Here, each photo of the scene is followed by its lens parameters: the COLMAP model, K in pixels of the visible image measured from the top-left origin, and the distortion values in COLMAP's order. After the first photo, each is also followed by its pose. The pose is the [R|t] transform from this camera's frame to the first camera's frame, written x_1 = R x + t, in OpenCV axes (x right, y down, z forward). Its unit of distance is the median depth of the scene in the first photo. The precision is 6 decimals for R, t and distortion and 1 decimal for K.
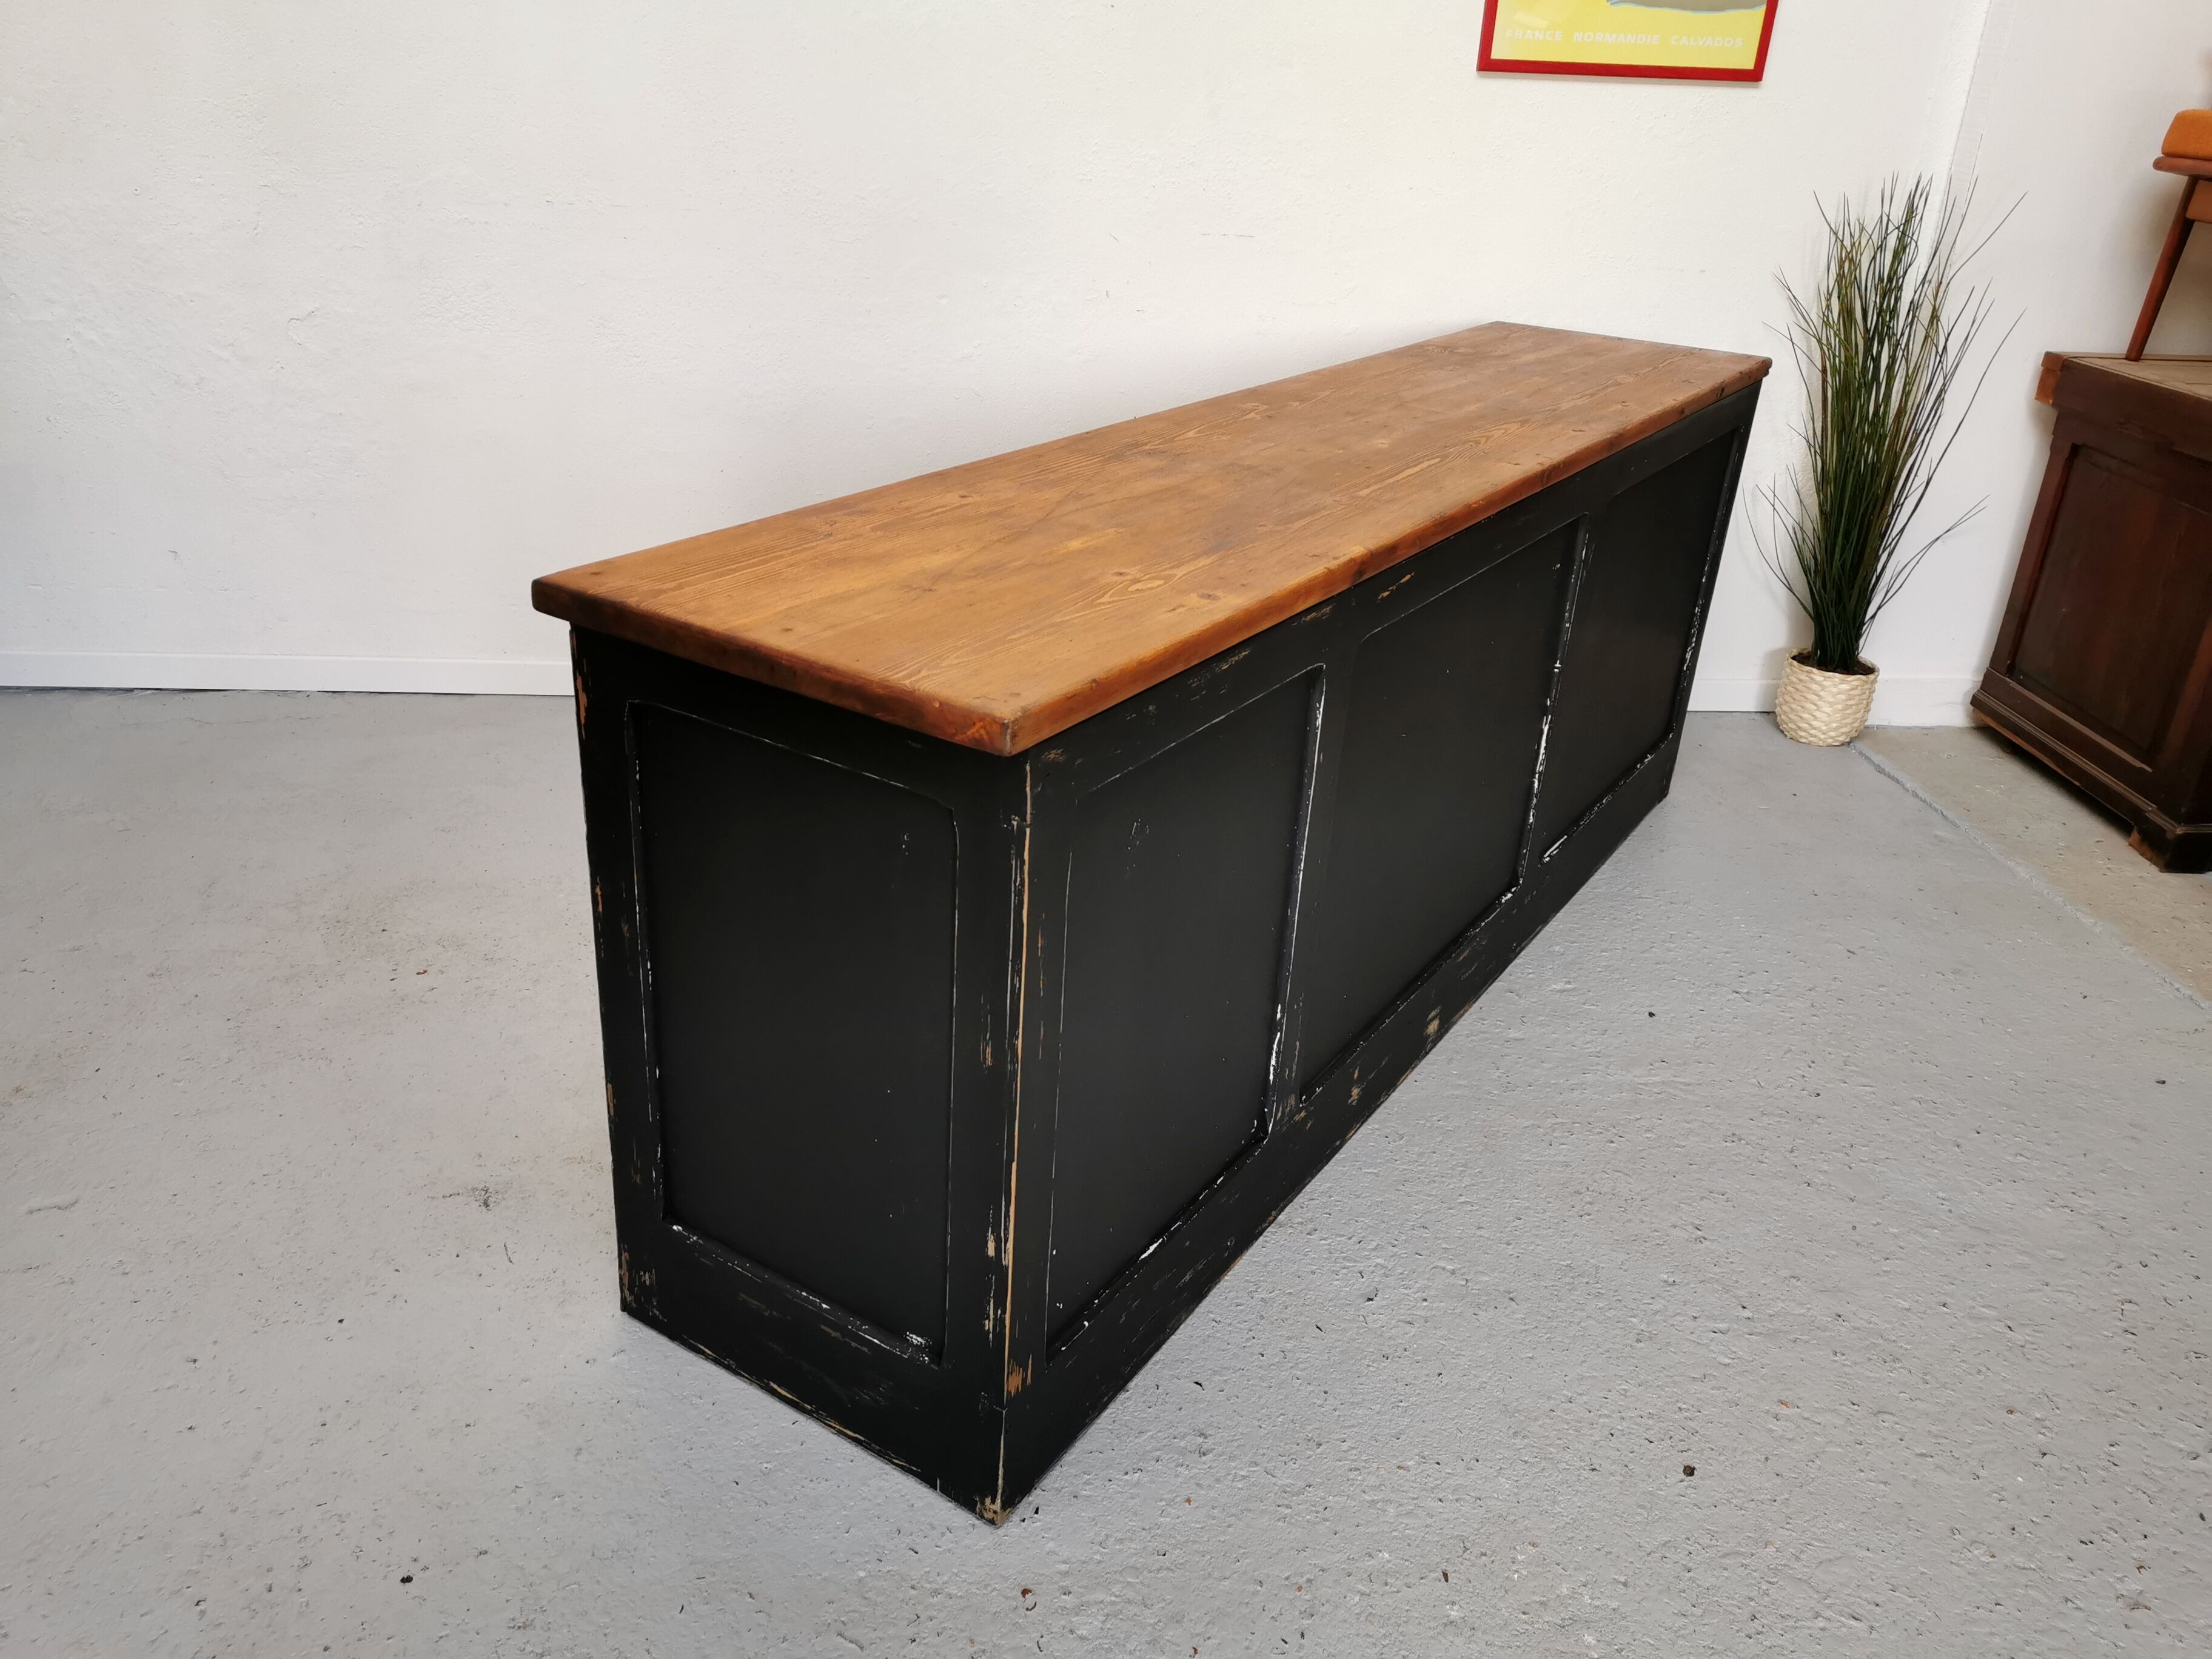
lens RADIAL K [[1700.6, 0, 1099.0], [0, 1700.6, 819.4], [0, 0, 1]] dist [0.065839, -0.057175]
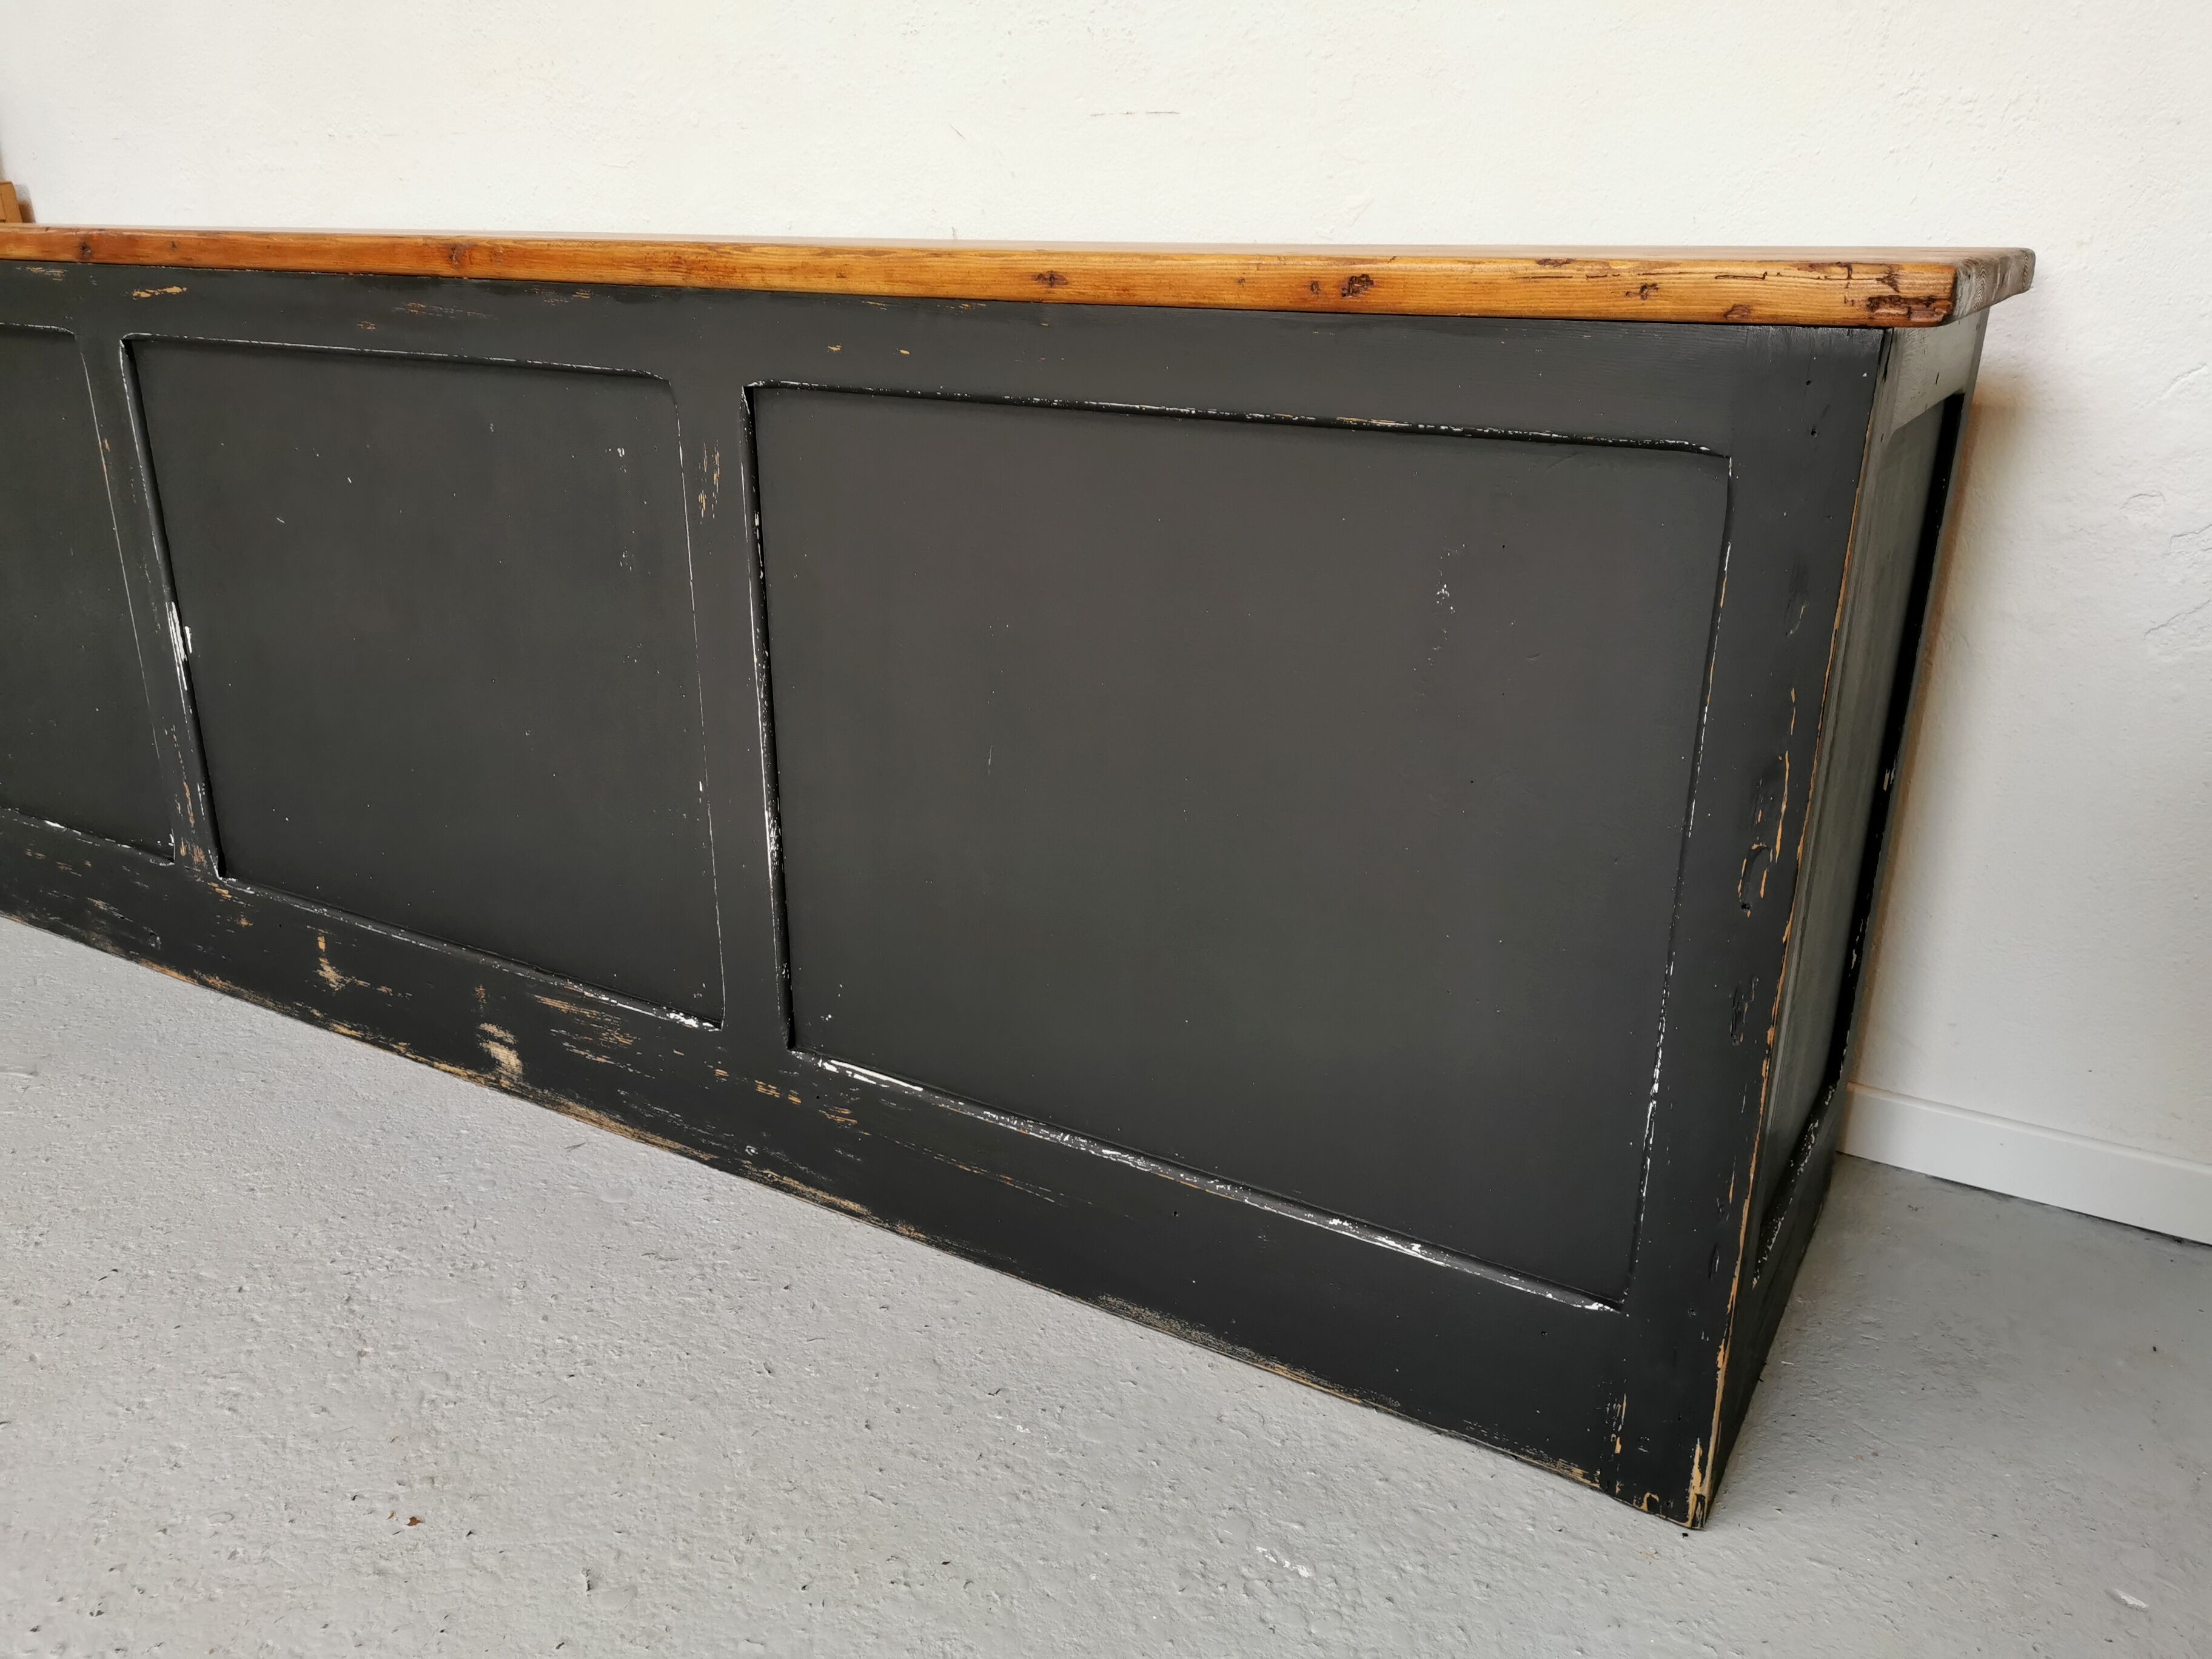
lens RADIAL K [[1700.6, 0, 1099.1], [0, 1700.6, 833.8], [0, 0, 1]] dist [0.065839, -0.057175]
pose [[0.803175, 0.151319, -0.576205, 0.561578], [-0.213672, 0.976023, -0.041522, -0.136280], [0.556106, 0.156468, 0.816250, 0.819481]]
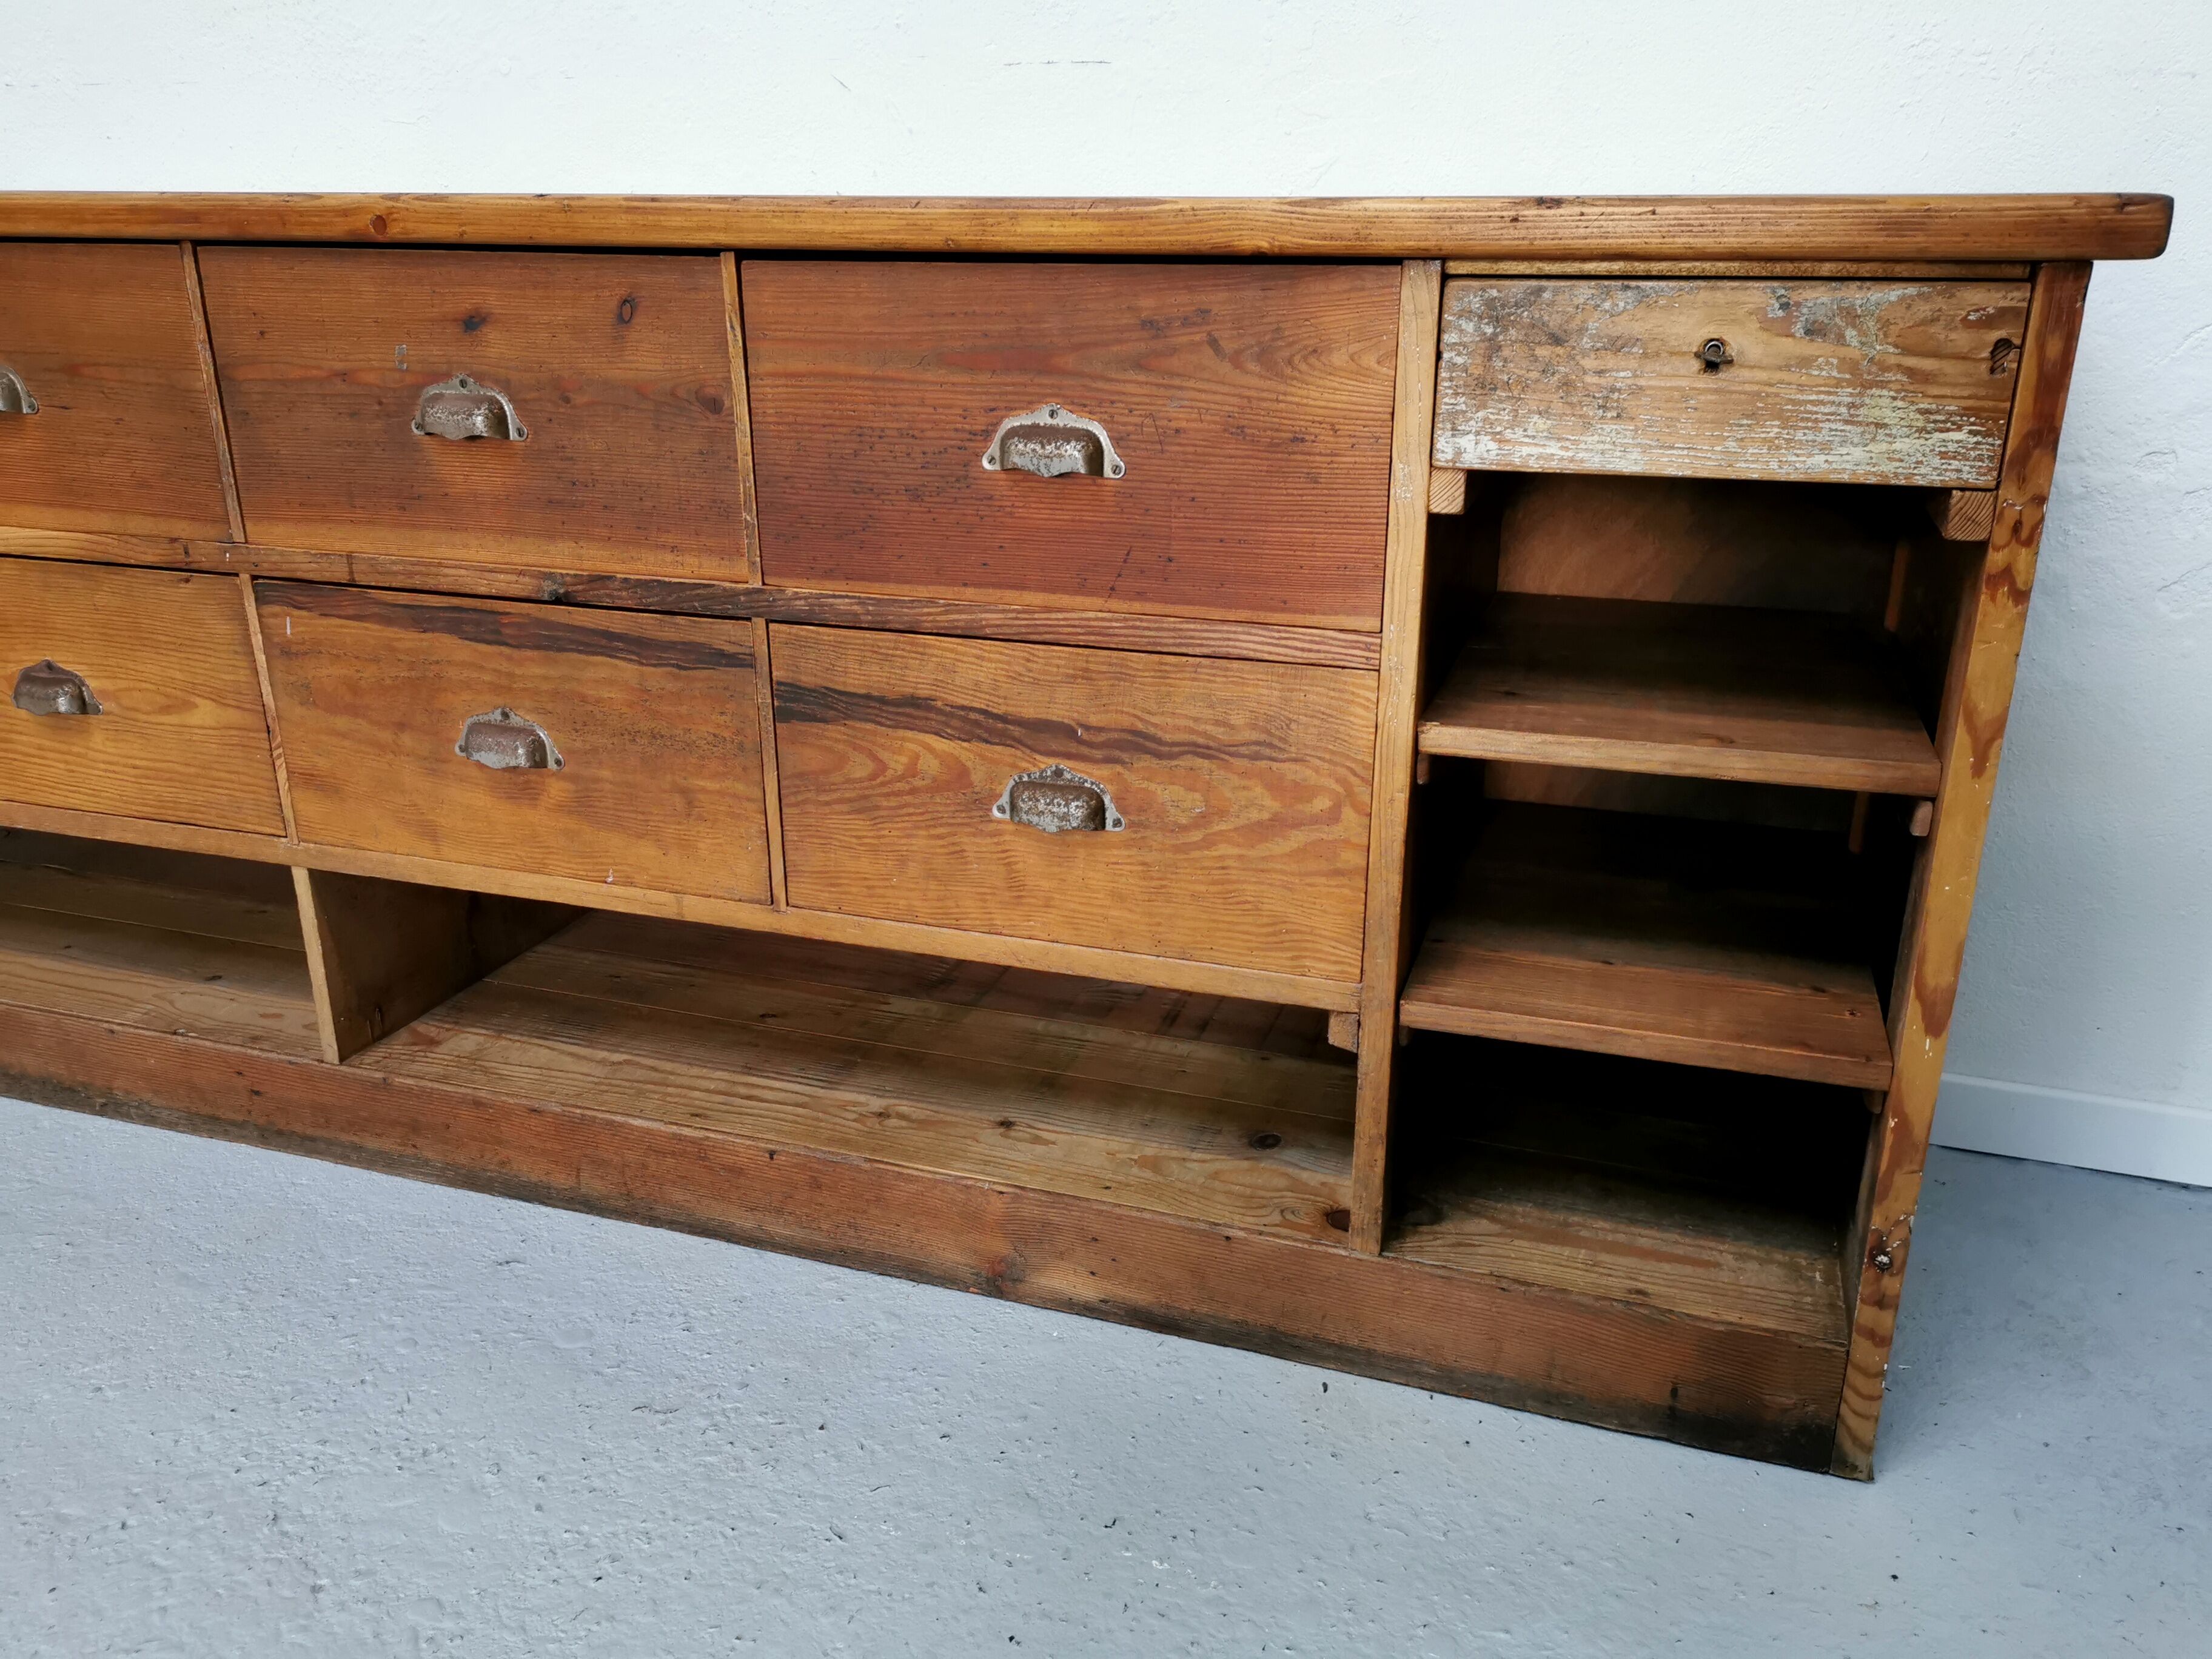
lens RADIAL K [[1700.6, 0, 1101.6], [0, 1700.6, 830.3], [0, 0, 1]] dist [0.065839, -0.057175]
pose [[0.908494, 0.091645, -0.407726, 0.416945], [-0.132630, 0.988448, -0.073351, -0.132042], [0.396294, 0.120716, 0.910153, 0.818677]]
